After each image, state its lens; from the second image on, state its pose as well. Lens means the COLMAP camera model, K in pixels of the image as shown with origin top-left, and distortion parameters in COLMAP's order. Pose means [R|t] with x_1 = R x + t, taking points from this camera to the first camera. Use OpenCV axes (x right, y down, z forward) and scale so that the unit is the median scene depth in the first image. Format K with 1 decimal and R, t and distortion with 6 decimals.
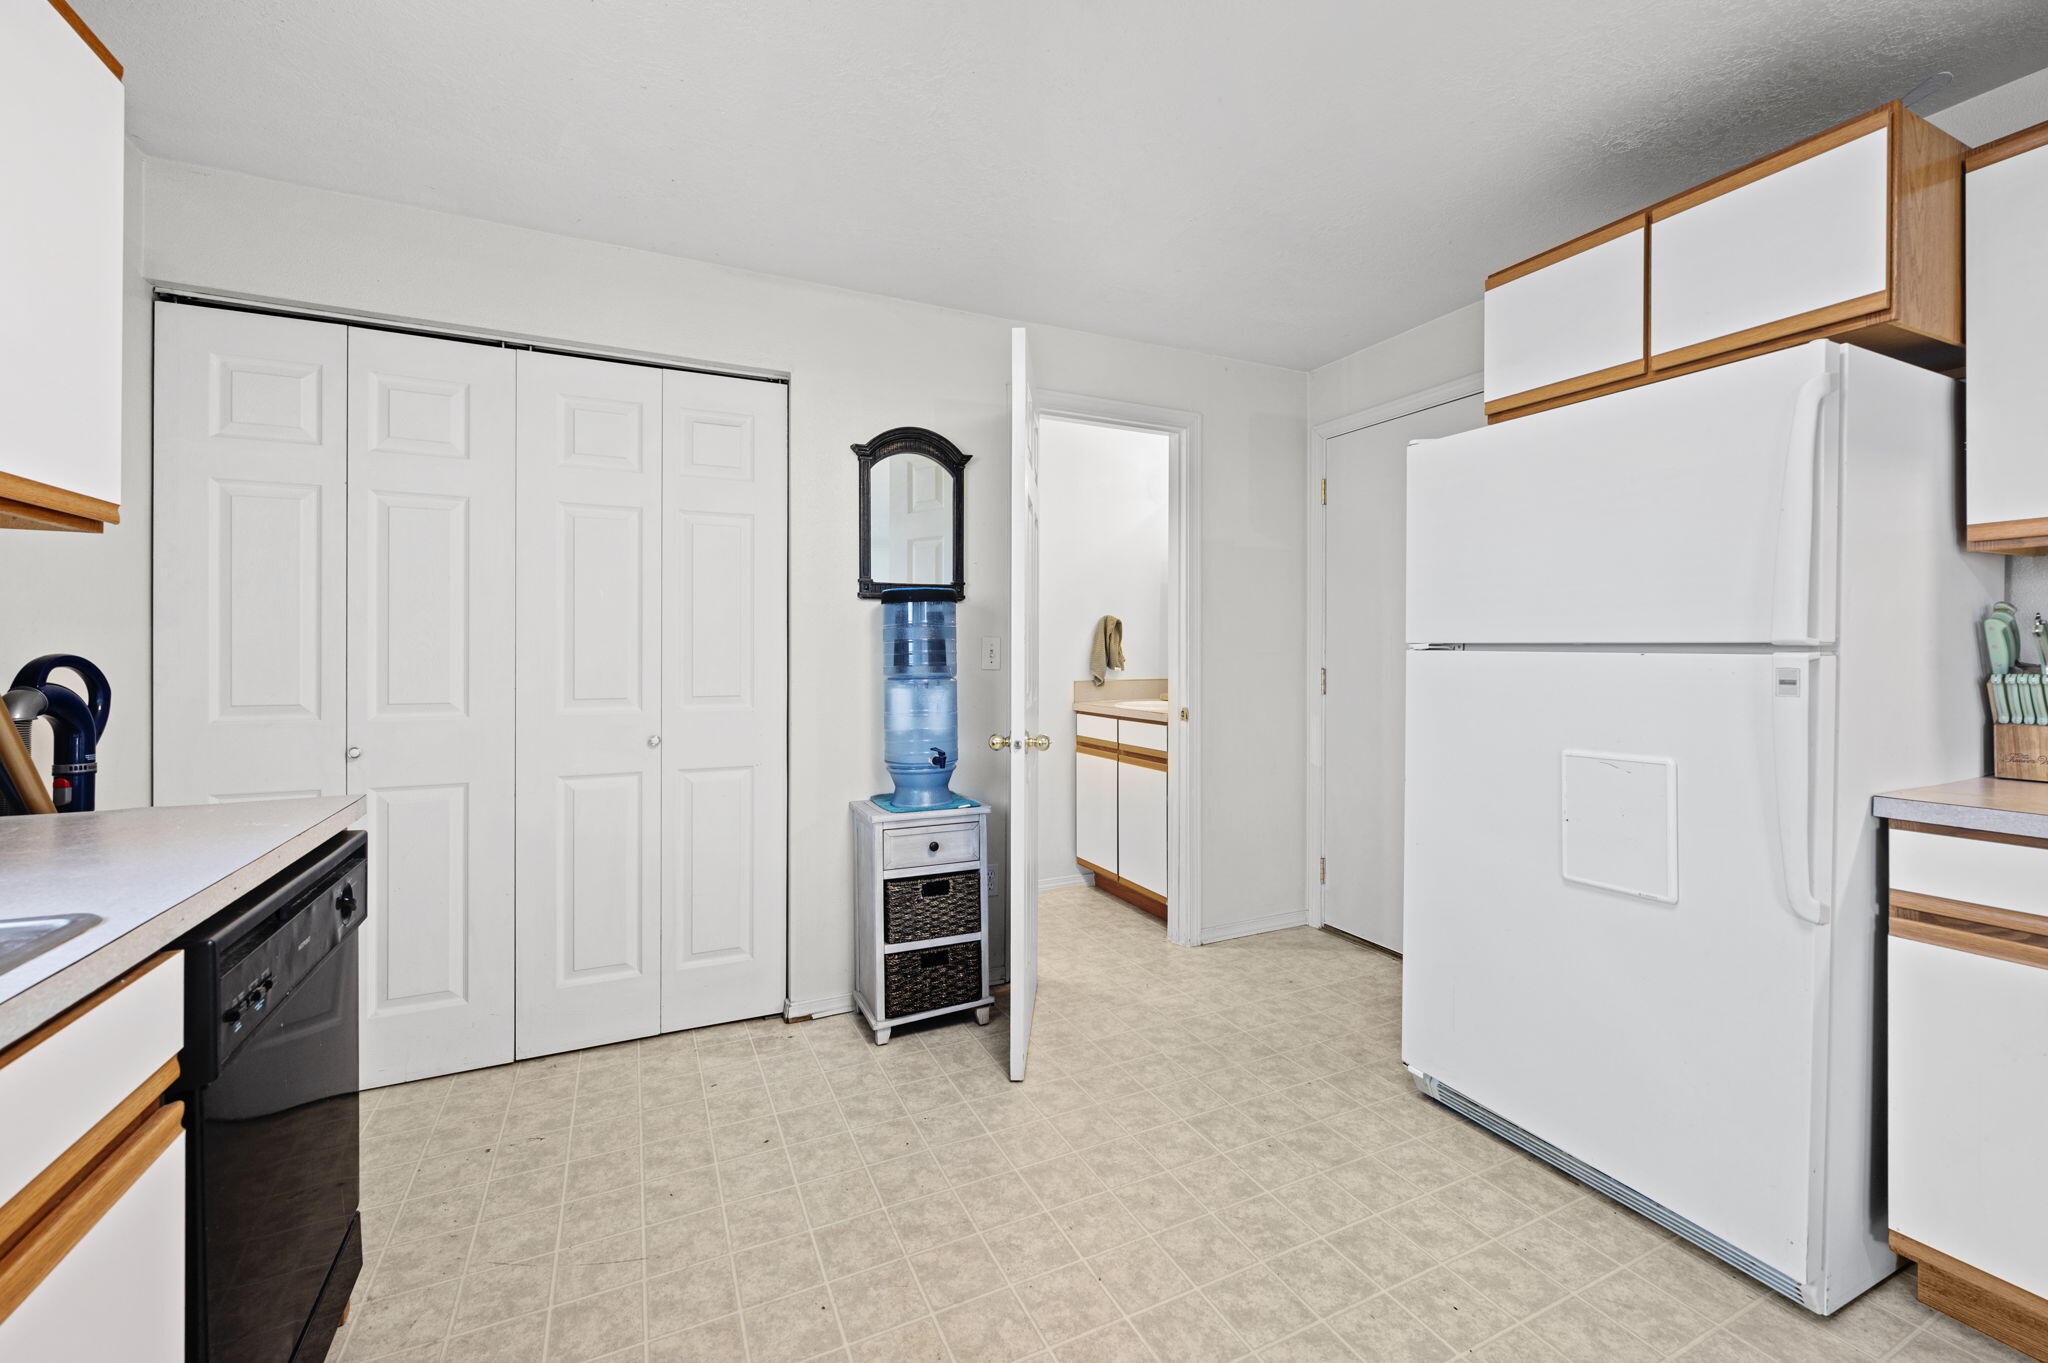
lens RADIAL K [[821.1, 0, 1015.7], [0, 821.1, 652.4], [0, 0, 1]] dist [-0.002385, 0.000068]
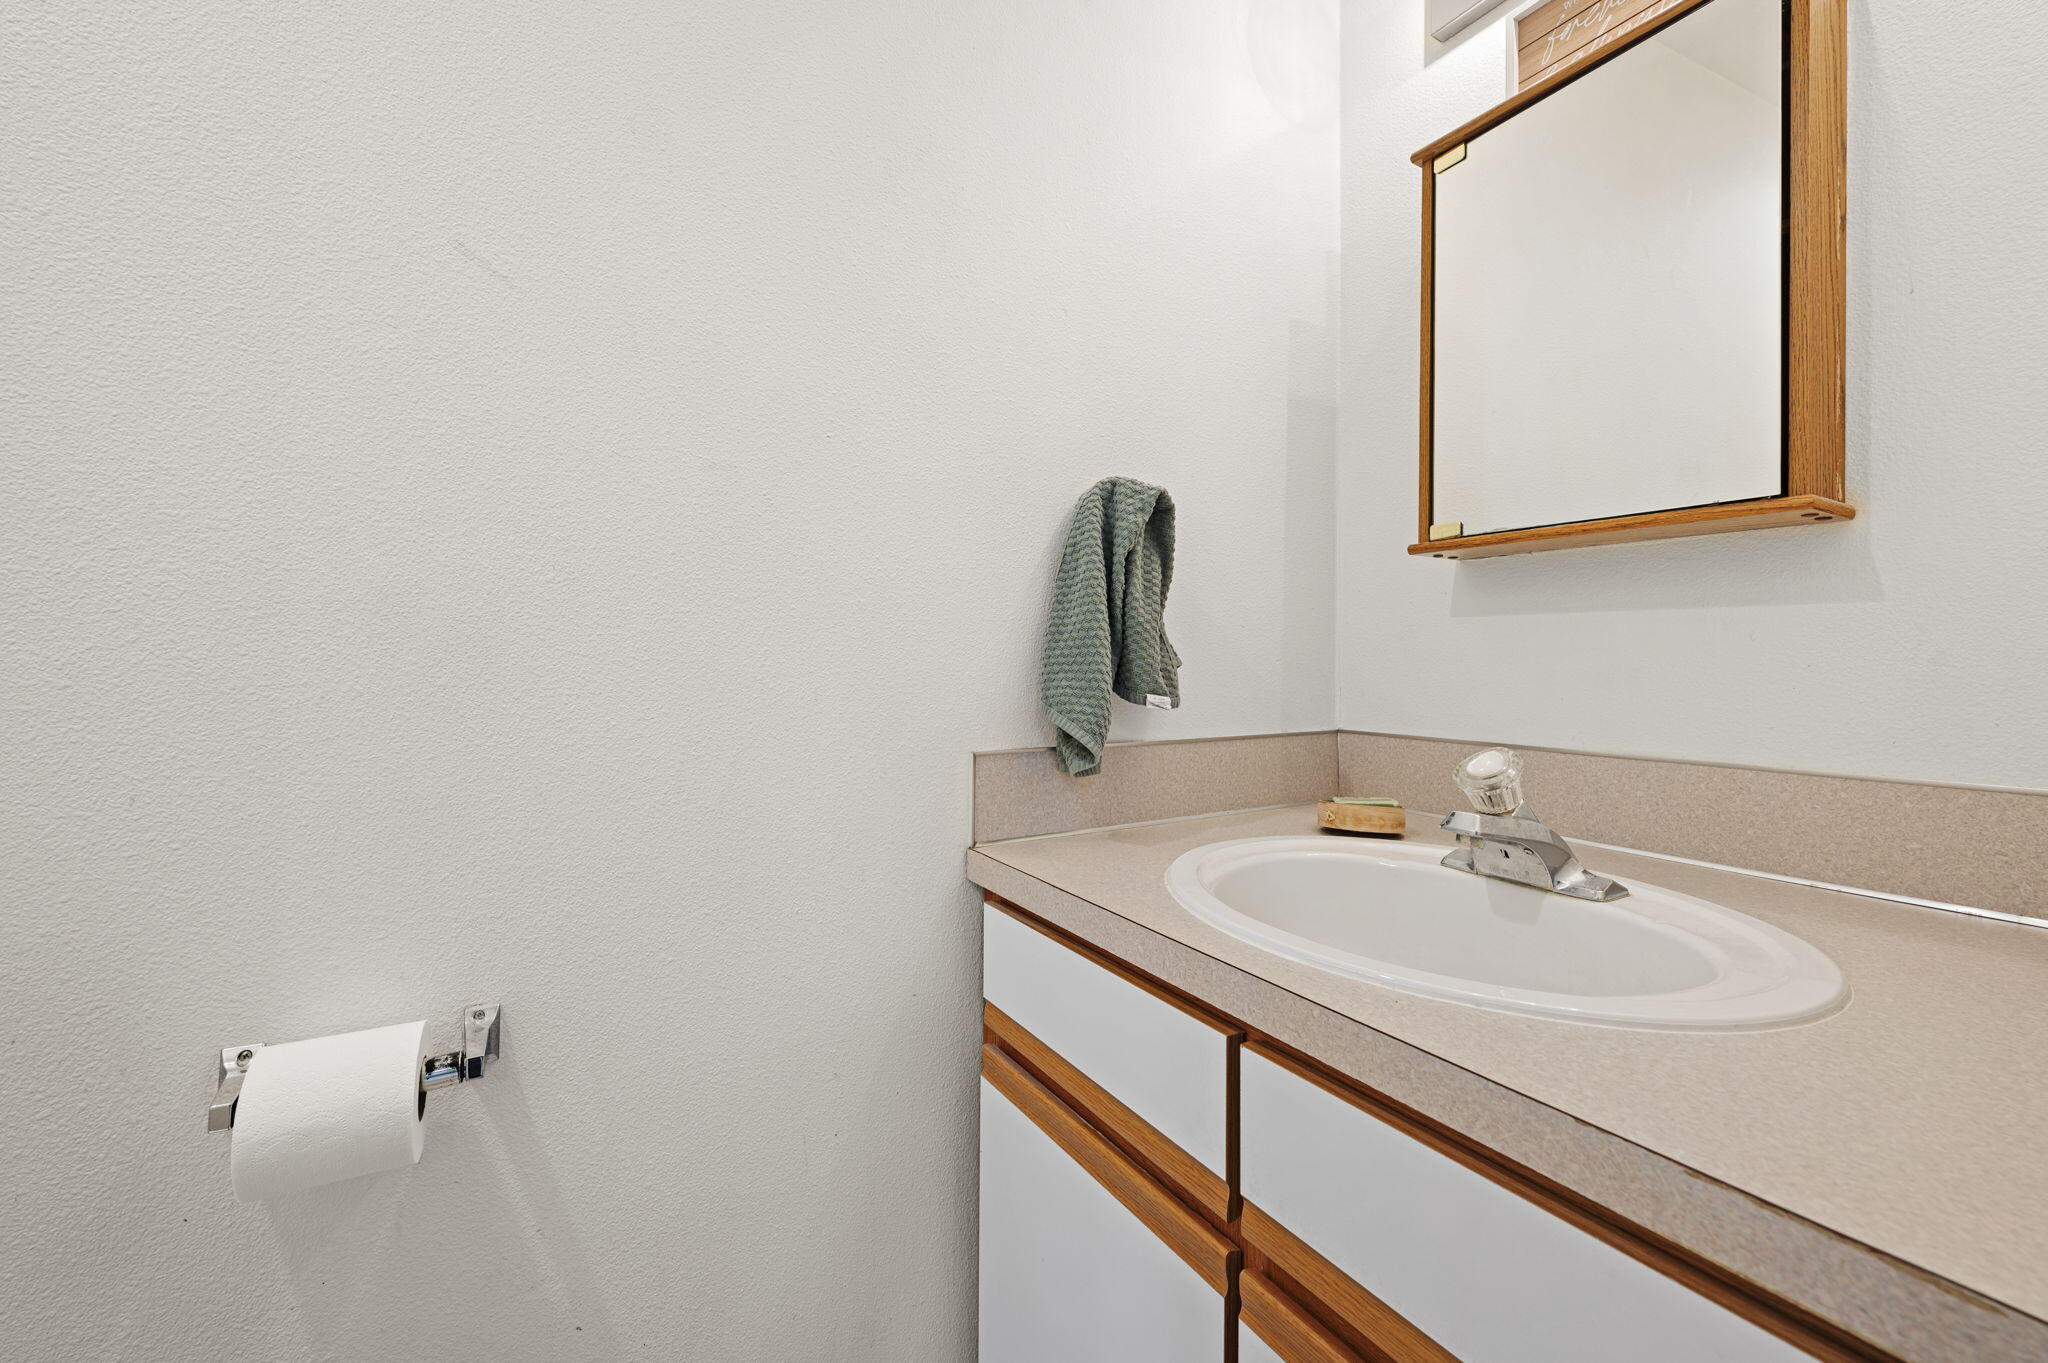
lens RADIAL K [[821.1, 0, 1024.0], [0, 821.1, 670.3], [0, 0, 1]] dist [-0.002385, 0.000068]
pose [[0.995458, 0.004997, 0.095068, 0.105558], [-0.005045, 0.999987, 0.000272, 0.018485], [-0.095065, -0.000751, 0.995471, 1.283756]]
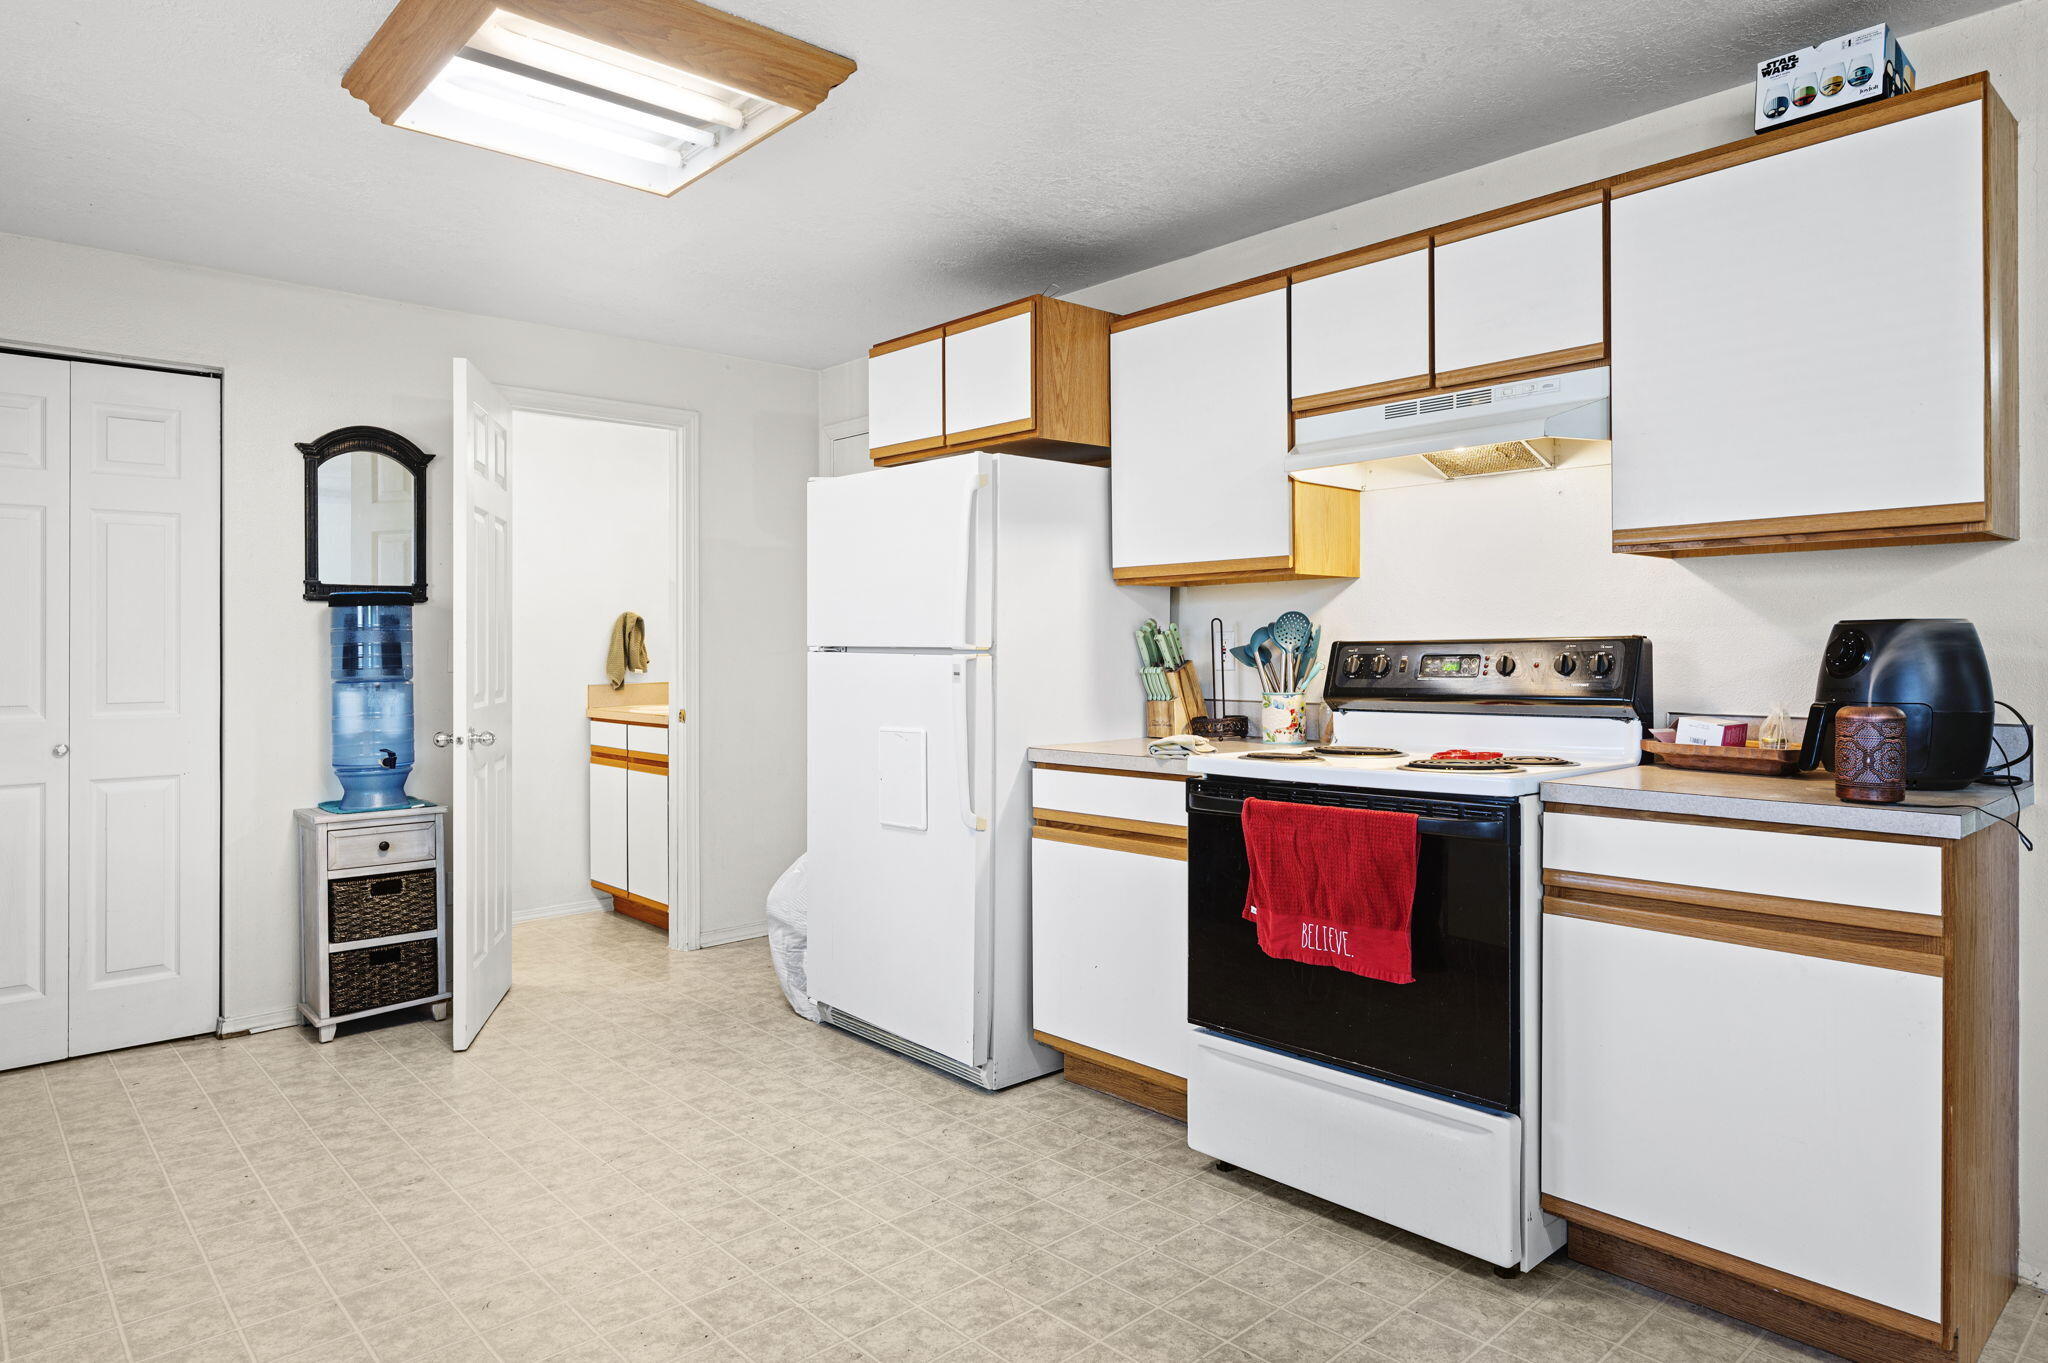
lens RADIAL K [[1212.1, 0, 1006.9], [0, 1212.1, 638.3], [0, 0, 1]] dist [-0.003886, 0.001919]
pose [[0.957314, -0.002918, 0.289035, 0.211852], [0.005070, 0.999965, -0.006699, -0.008068], [-0.289005, 0.007878, 0.957295, -0.681846]]
